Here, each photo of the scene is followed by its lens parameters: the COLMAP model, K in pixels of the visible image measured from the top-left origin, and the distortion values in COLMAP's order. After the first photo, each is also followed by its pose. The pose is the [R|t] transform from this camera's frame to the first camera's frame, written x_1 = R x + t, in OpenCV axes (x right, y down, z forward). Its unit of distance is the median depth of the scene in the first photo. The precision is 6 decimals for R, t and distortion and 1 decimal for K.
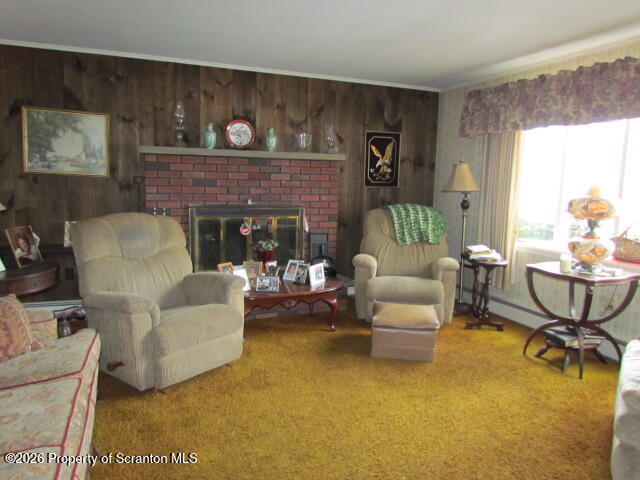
lens RADIAL K [[460.8, 0, 321.5], [0, 460.8, 238.7], [0, 0, 1]] dist [-0.017937, 0.012760]
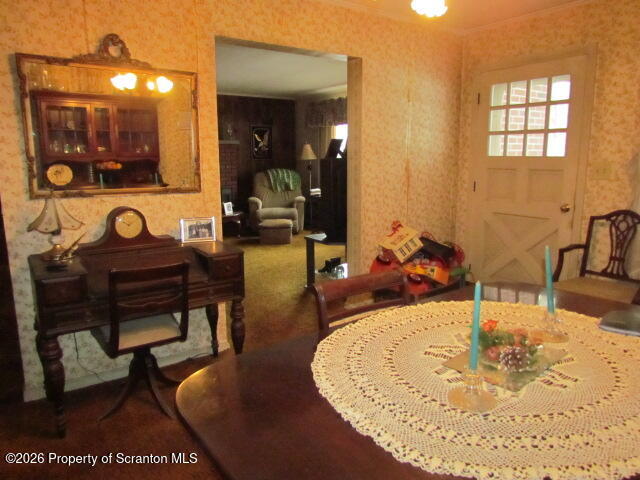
lens RADIAL K [[460.8, 0, 321.5], [0, 460.8, 238.7], [0, 0, 1]] dist [-0.017937, 0.012760]
pose [[0.973145, -0.069107, 0.219574, -0.052607], [0.059462, 0.996965, 0.050242, 0.113672], [-0.222380, -0.035837, 0.974301, -0.753930]]
